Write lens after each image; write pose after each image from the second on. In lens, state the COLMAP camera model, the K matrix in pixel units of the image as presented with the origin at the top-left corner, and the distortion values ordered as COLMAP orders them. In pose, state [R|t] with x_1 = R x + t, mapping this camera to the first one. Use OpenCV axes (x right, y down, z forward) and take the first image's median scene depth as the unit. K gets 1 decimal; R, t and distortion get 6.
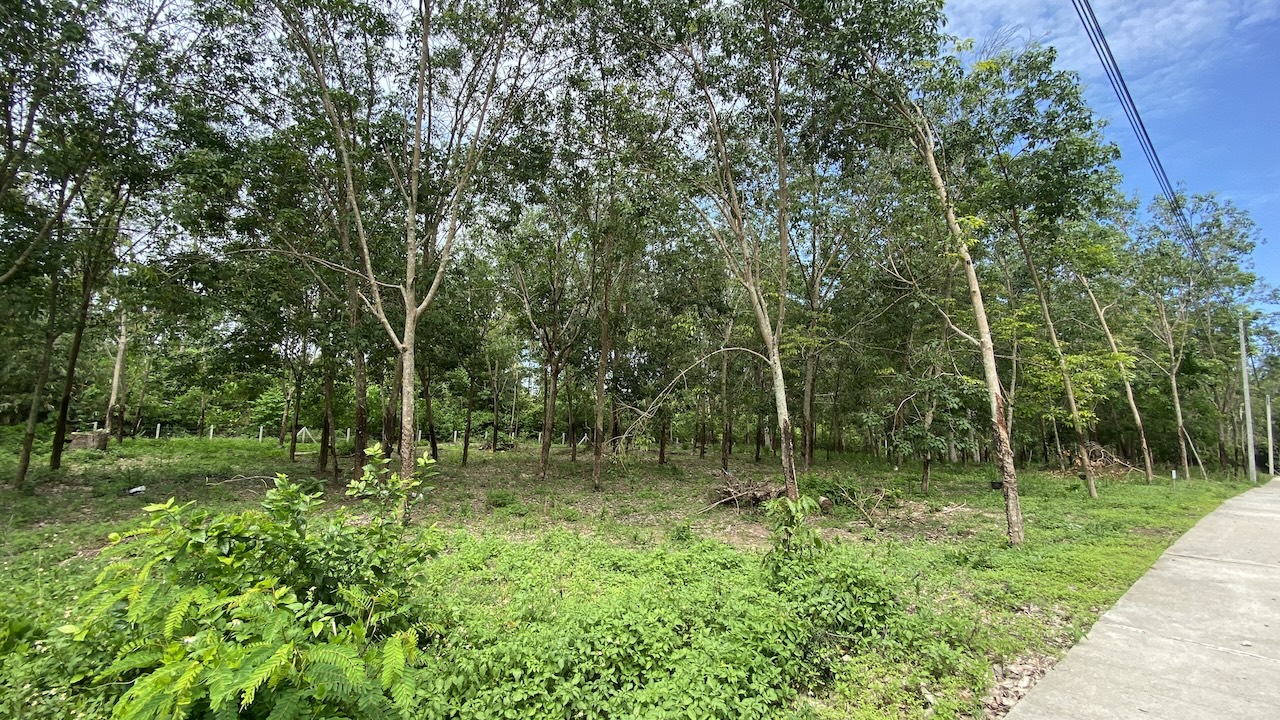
lens RADIAL K [[484.1, 0, 640.2], [0, 484.1, 354.2], [0, 0, 1]] dist [-0.000968, -0.011051]
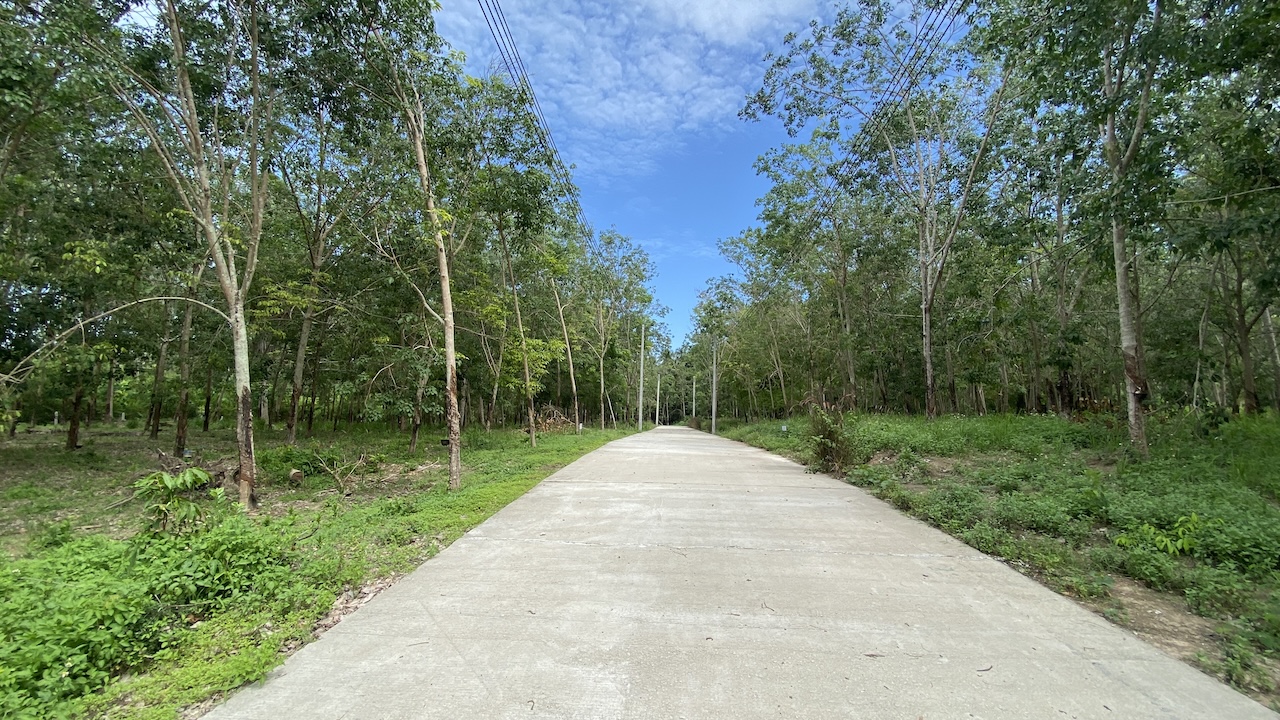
lens RADIAL K [[500.1, 0, 644.2], [0, 500.1, 358.1], [0, 0, 1]] dist [0.014535, -0.017532]
pose [[0.670901, 0.047431, 0.740028, 0.113681], [-0.101252, 0.994465, 0.028056, -0.015196], [-0.734602, -0.093752, 0.671990, -0.133944]]
